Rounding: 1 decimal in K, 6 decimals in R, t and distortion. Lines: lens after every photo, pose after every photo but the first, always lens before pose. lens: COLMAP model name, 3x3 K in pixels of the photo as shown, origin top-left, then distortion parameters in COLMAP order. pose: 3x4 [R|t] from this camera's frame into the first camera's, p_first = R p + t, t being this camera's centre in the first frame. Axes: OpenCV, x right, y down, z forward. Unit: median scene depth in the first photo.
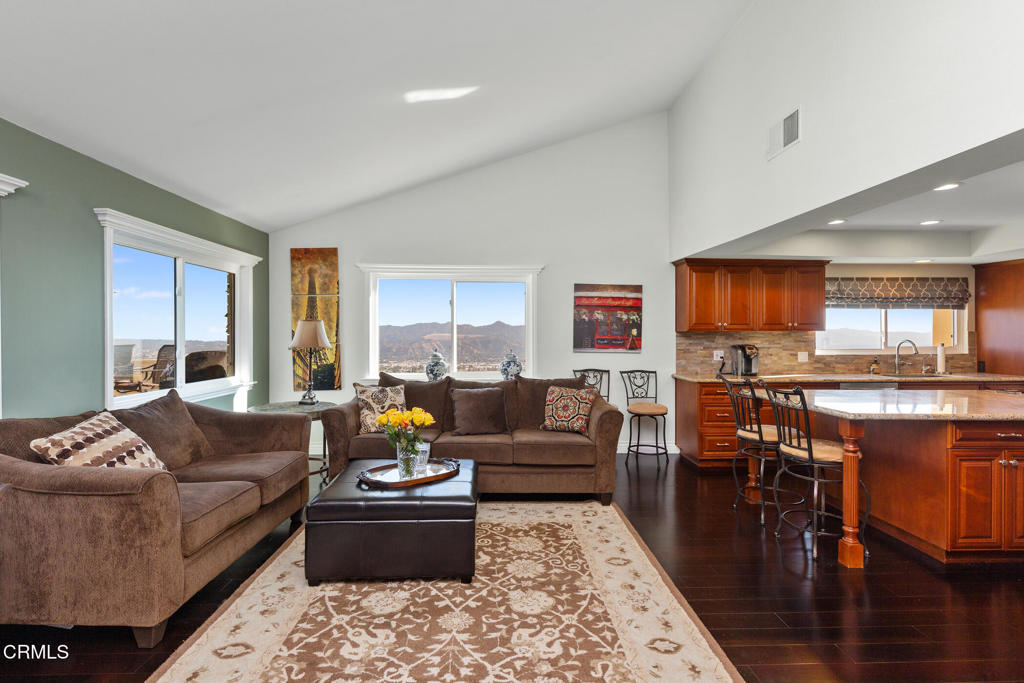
lens RADIAL K [[502.2, 0, 507.7], [0, 502.2, 335.0], [0, 0, 1]] dist [0.002037, -0.002707]
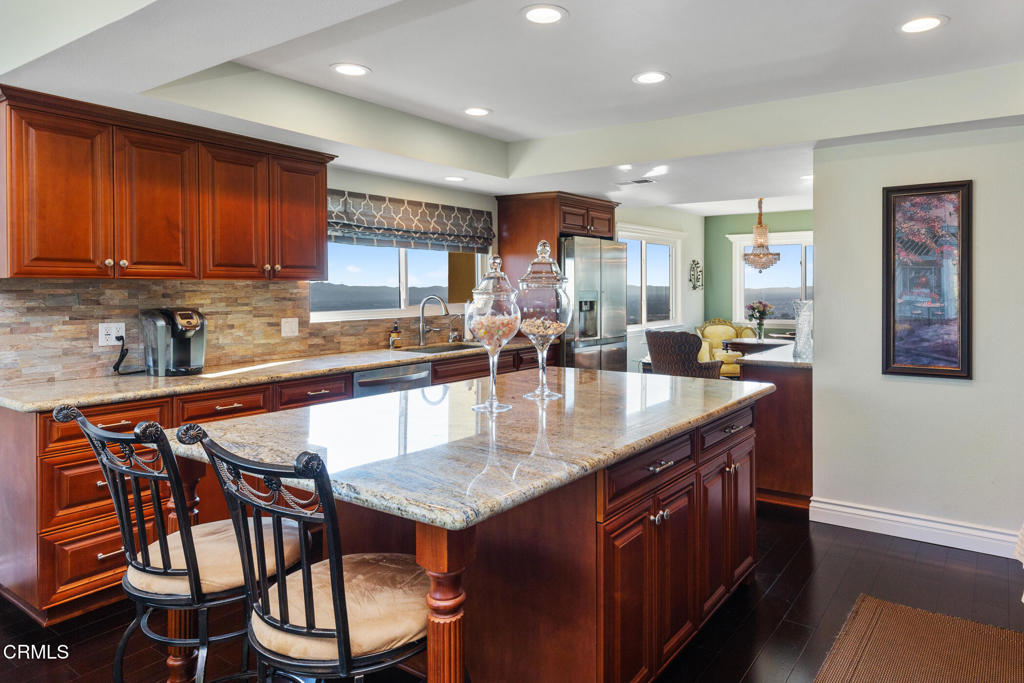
lens RADIAL K [[647.1, 0, 566.6], [0, 647.1, 295.2], [0, 0, 1]] dist [0.015997, -0.003516]
pose [[0.579238, -0.009773, 0.815100, 0.270852], [0.003587, 0.999949, 0.009440, 0.003965], [-0.815150, -0.002544, 0.579244, 0.501925]]
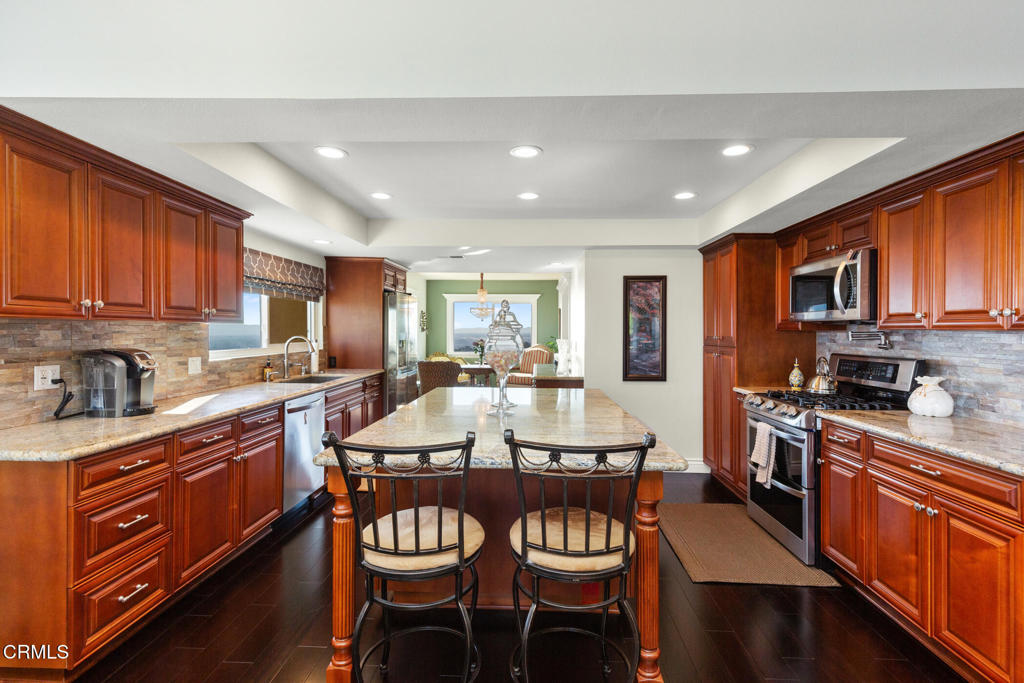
lens RADIAL K [[474.8, 0, 512.4], [0, 474.8, 332.9], [0, 0, 1]] dist [0.005885, -0.000779]
pose [[0.069042, -0.004531, 0.997603, 0.074092], [-0.003637, 0.999982, 0.004793, 0.000957], [-0.997607, -0.003959, 0.069024, 0.856852]]
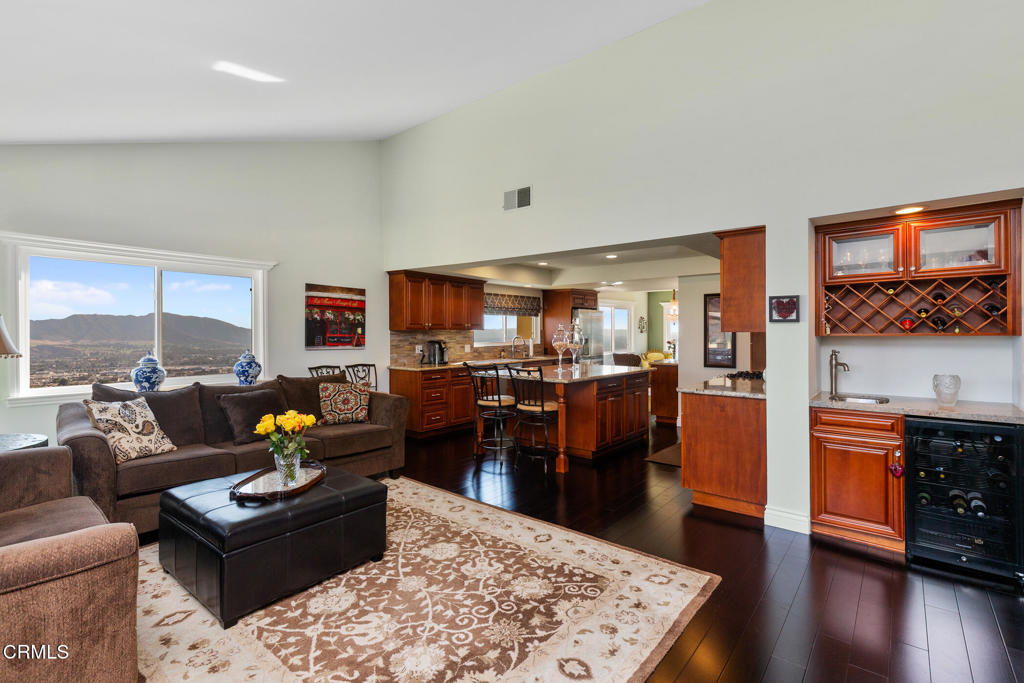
lens RADIAL K [[474.8, 0, 506.2], [0, 474.8, 331.5], [0, 0, 1]] dist [0.005885, -0.000779]
pose [[0.666010, -0.002257, 0.745939, -0.468642], [0.002708, 0.999996, 0.000608, -0.005700], [-0.745938, 0.001615, 0.666013, 0.067813]]
